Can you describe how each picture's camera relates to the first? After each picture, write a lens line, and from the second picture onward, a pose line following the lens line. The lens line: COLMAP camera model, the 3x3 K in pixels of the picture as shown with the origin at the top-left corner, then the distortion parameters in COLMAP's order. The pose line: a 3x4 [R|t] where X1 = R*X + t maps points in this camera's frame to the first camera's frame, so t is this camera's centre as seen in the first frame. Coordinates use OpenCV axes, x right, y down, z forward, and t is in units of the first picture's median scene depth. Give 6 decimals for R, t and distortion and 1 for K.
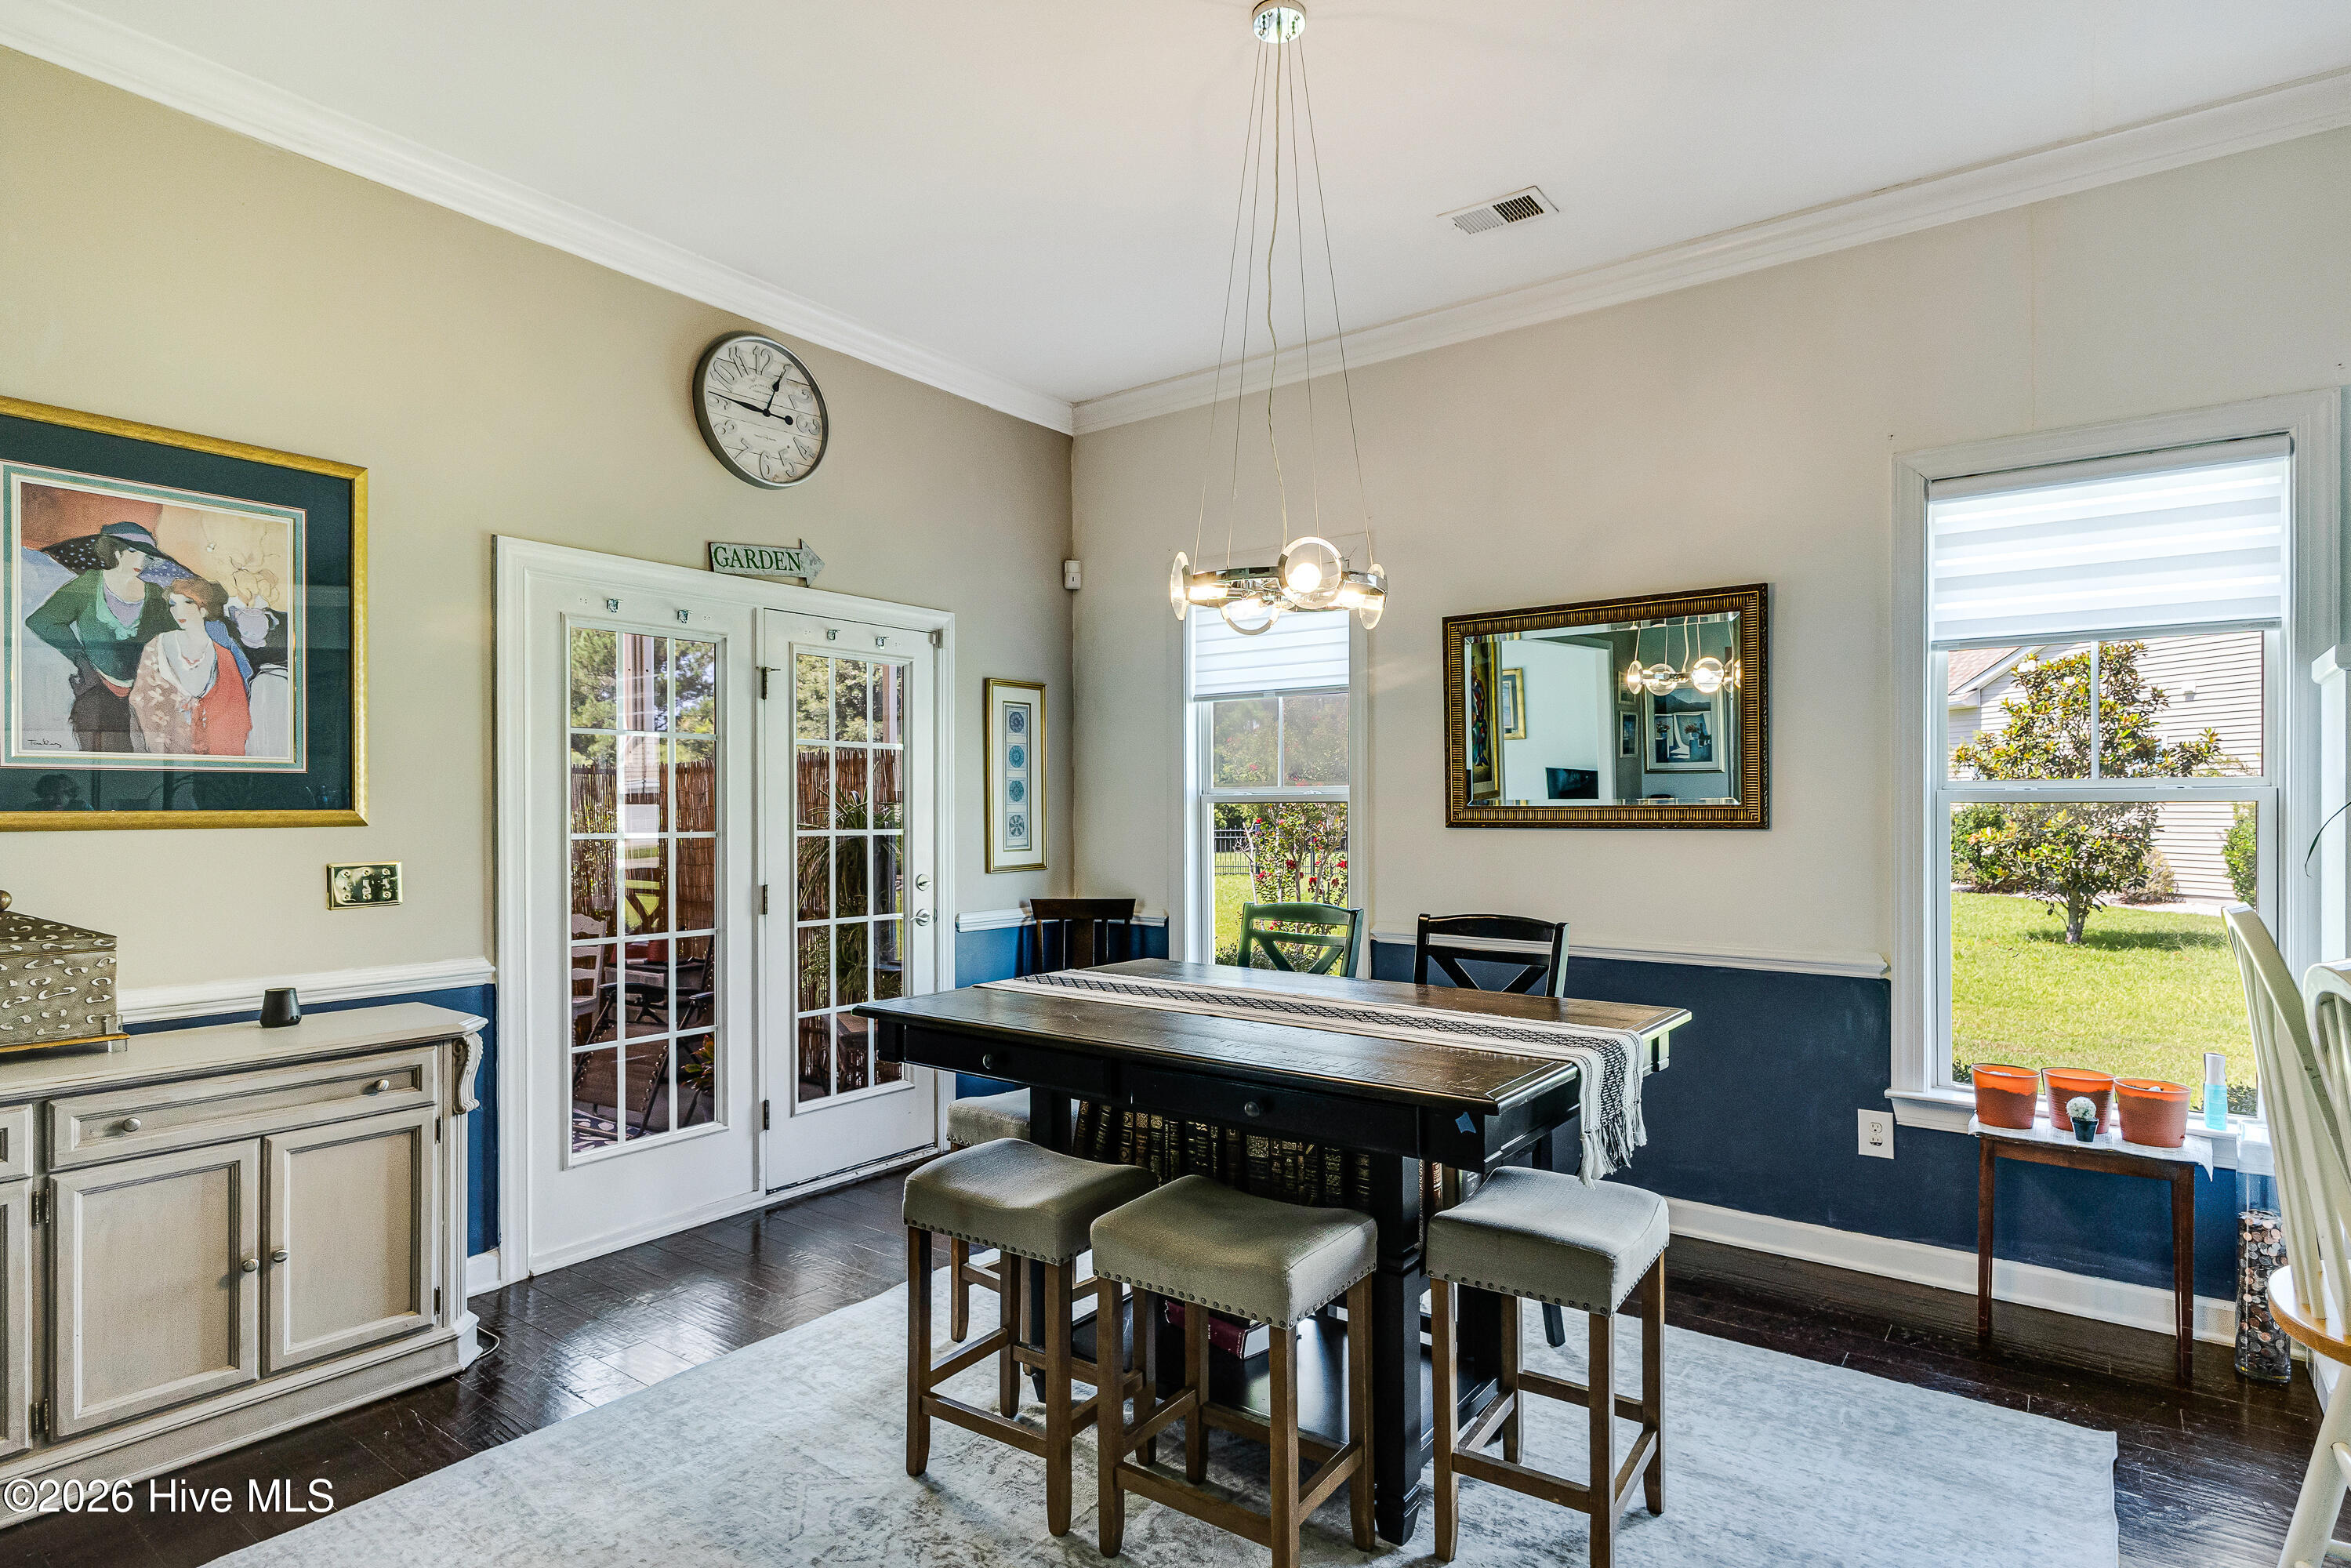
lens RADIAL K [[1218.5, 0, 1180.6], [0, 1218.5, 803.6], [0, 0, 1]] dist [0.010688, -0.000420]
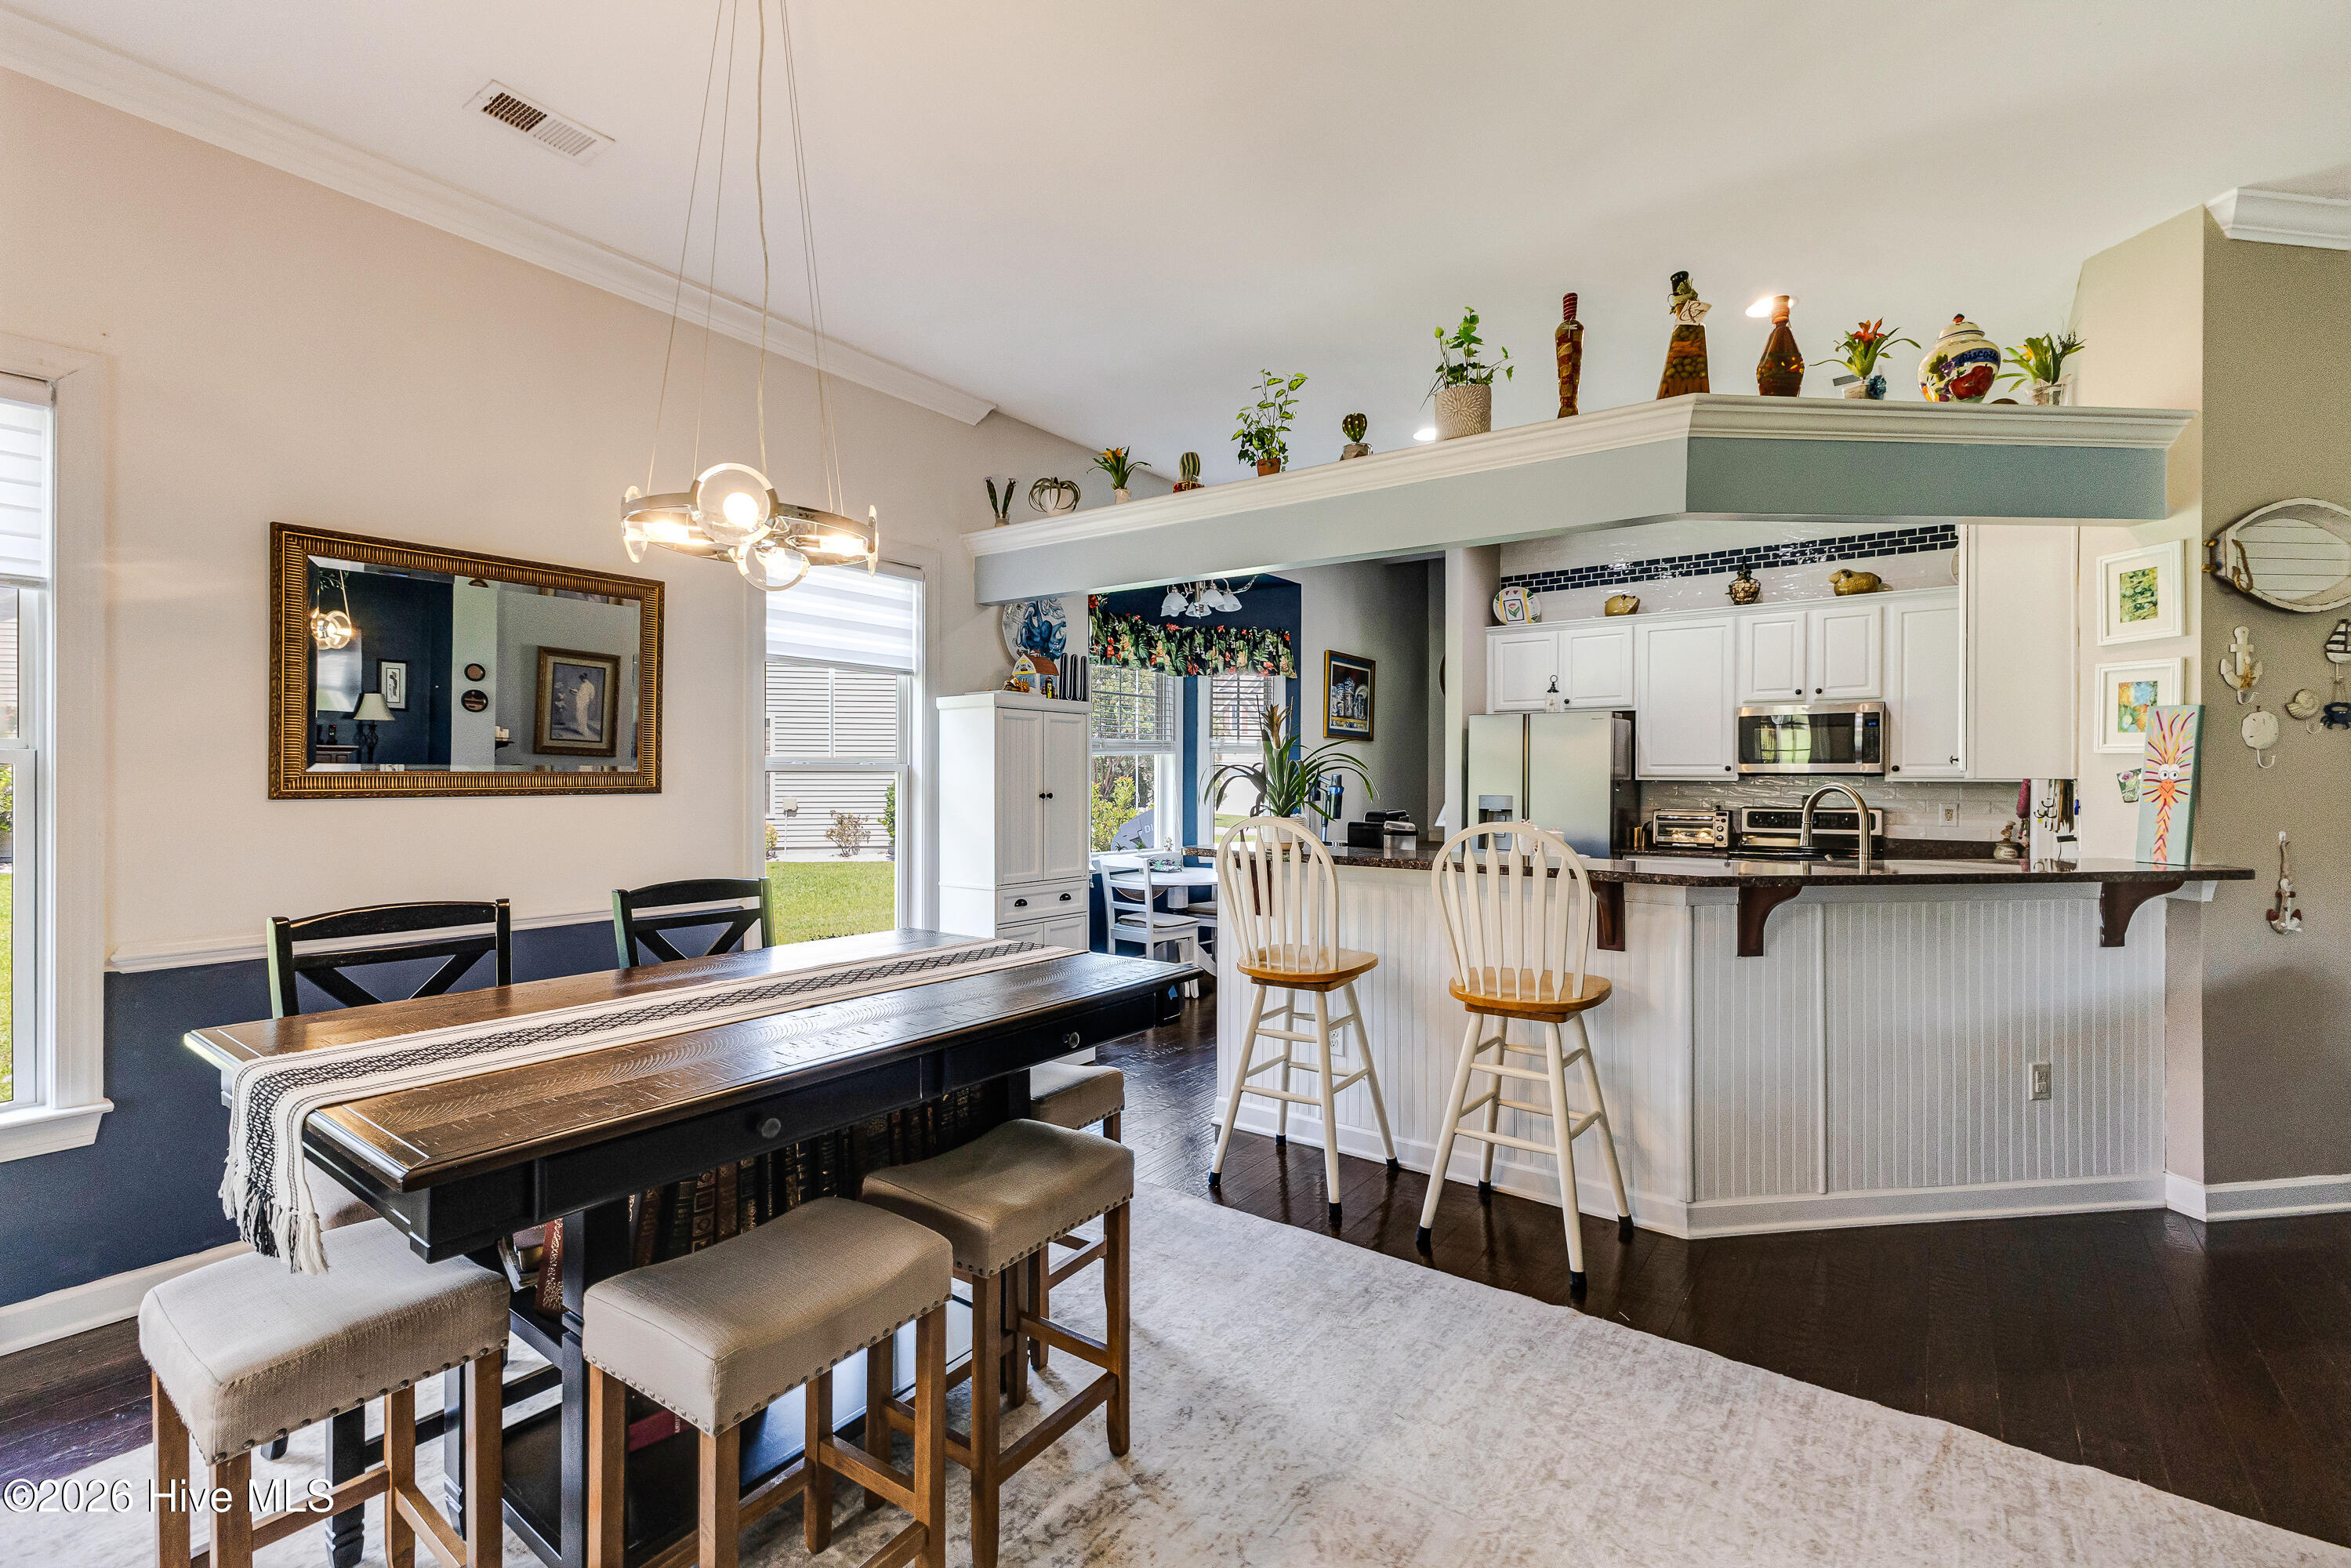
lens RADIAL K [[1031.9, 0, 1180.4], [0, 1031.9, 769.6], [0, 0, 1]] dist [0.014982, -0.004272]
pose [[-0.000425, 0.008645, 0.999963, -0.456896], [-0.007374, 0.999935, -0.008648, 0.003284], [-0.999973, -0.007377, -0.000361, 0.454115]]
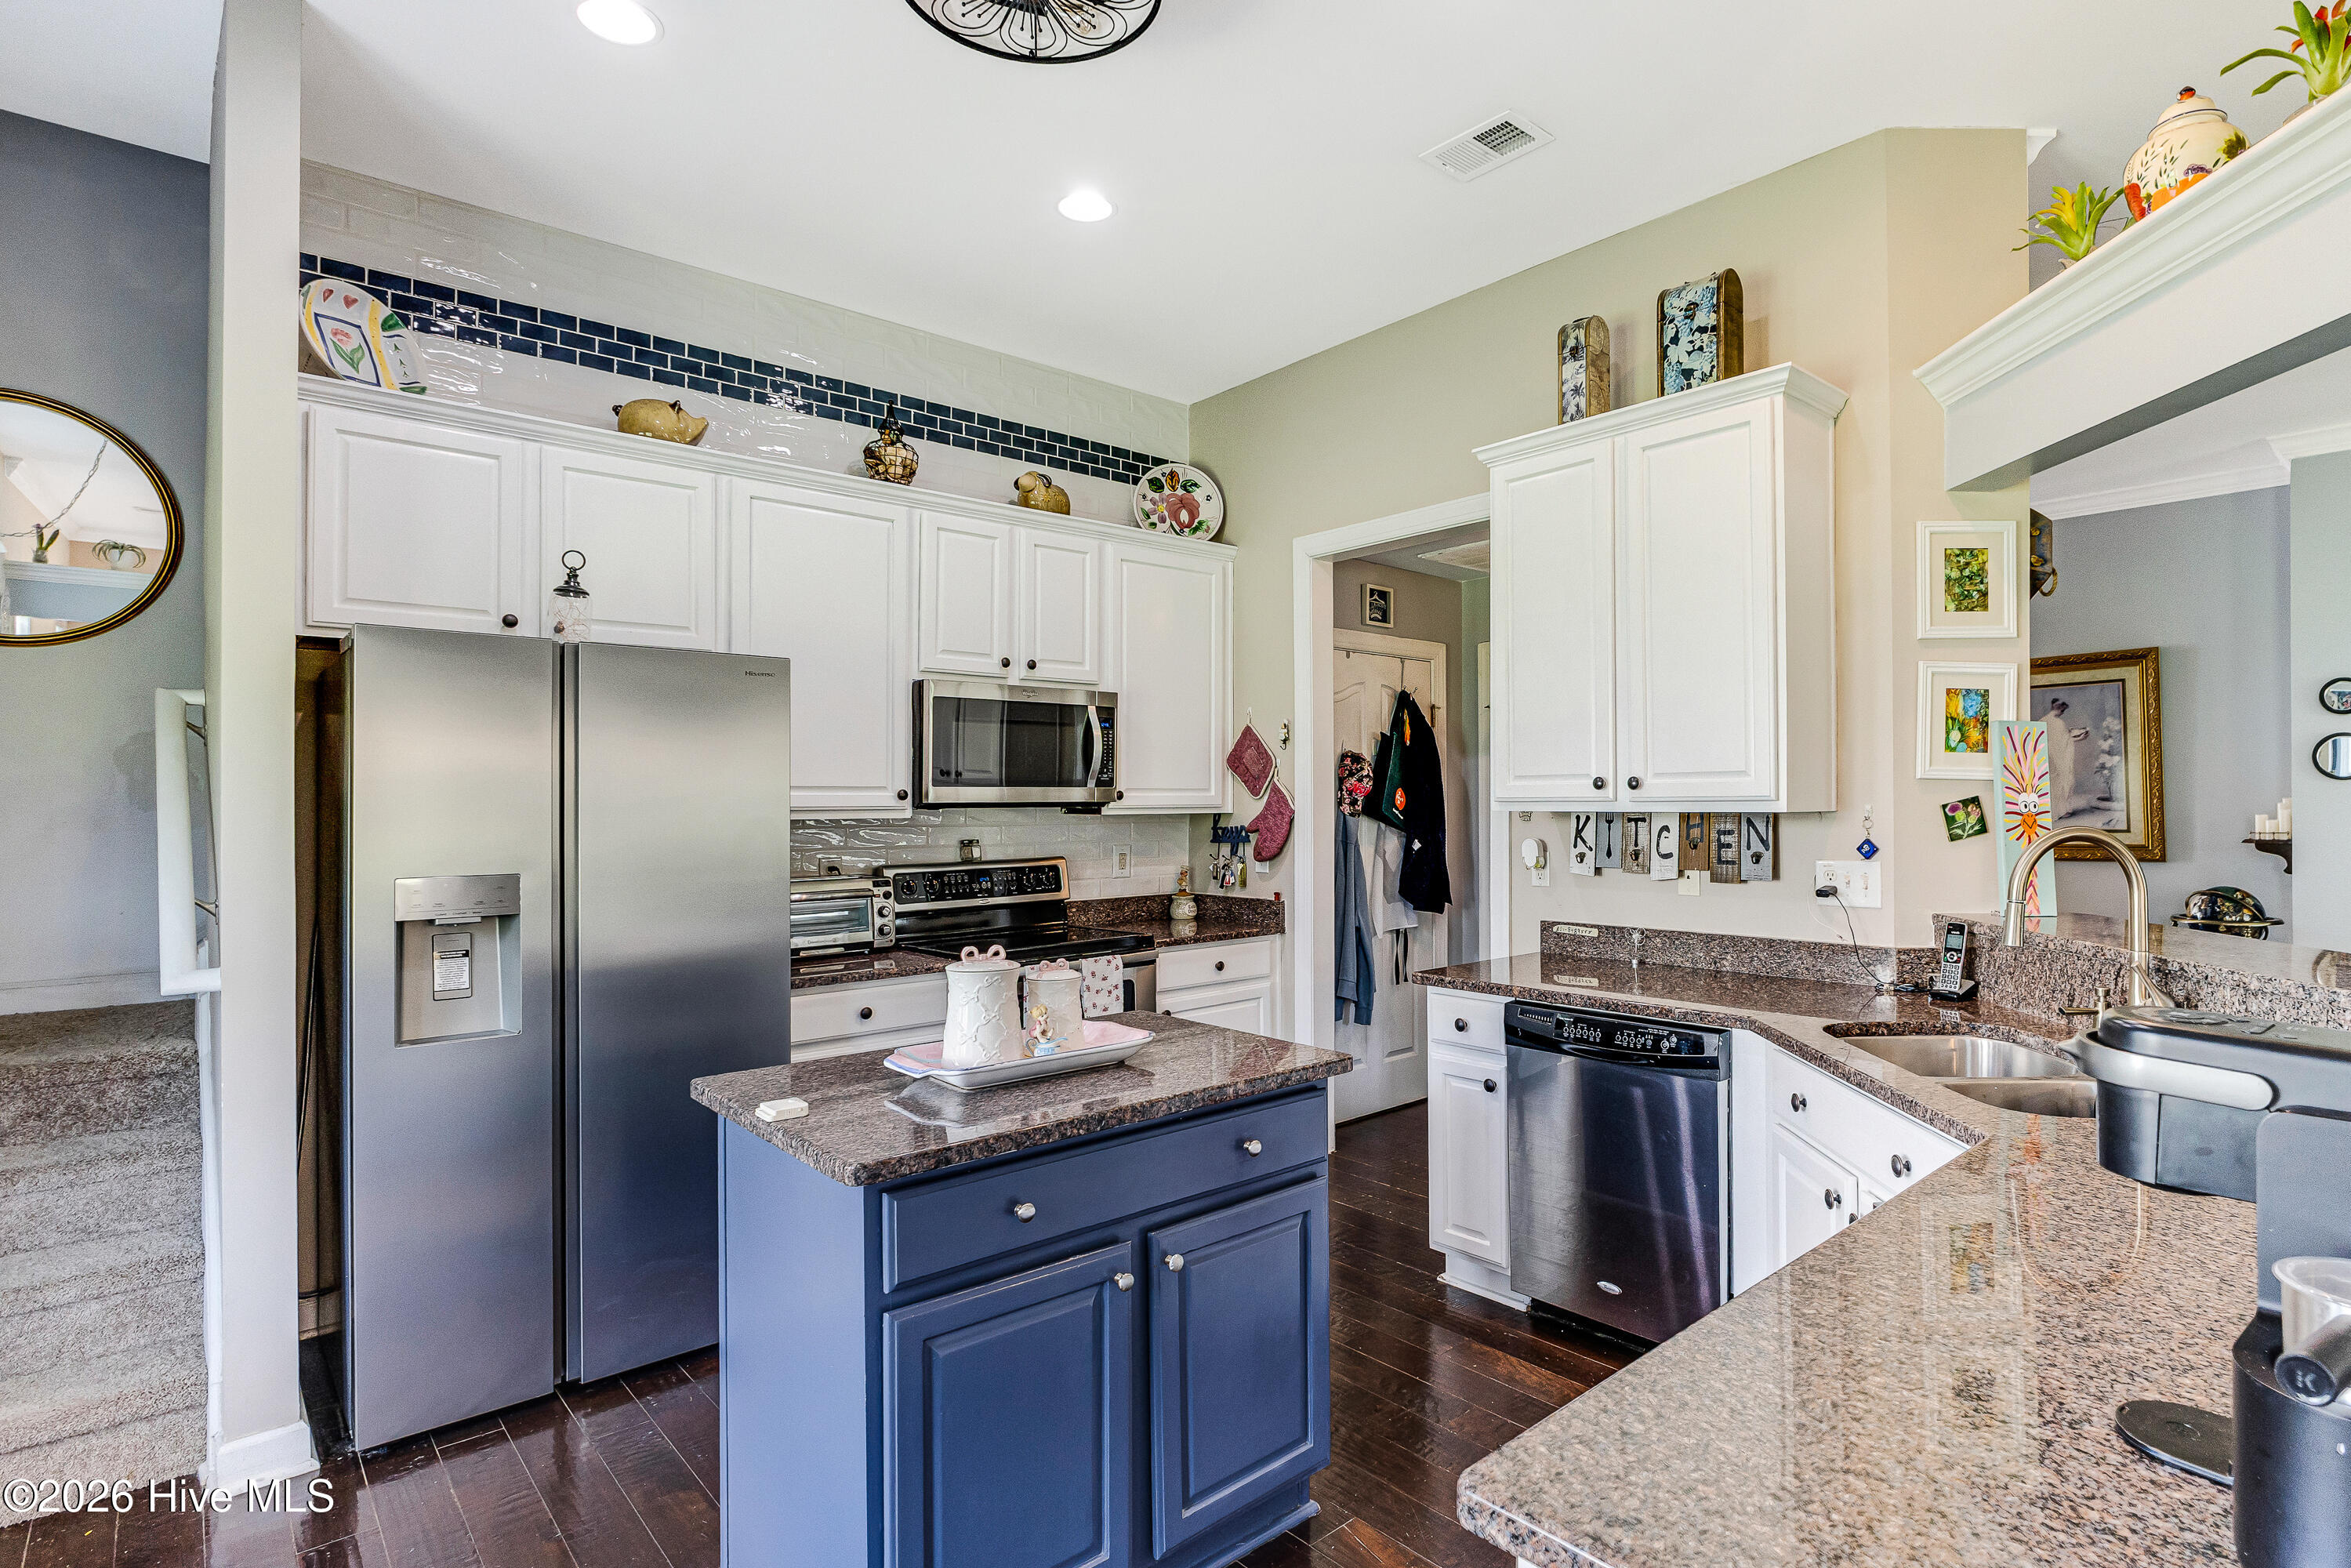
lens RADIAL K [[1167.4, 0, 1315.5], [0, 1167.4, 789.7], [0, 0, 1]] dist [-0.017411, 0.000222]
pose [[-0.986864, 0.007998, 0.161356, 0.624460], [0.006174, 0.999911, -0.011803, -0.009157], [-0.161436, -0.010652, -0.986826, 0.479292]]
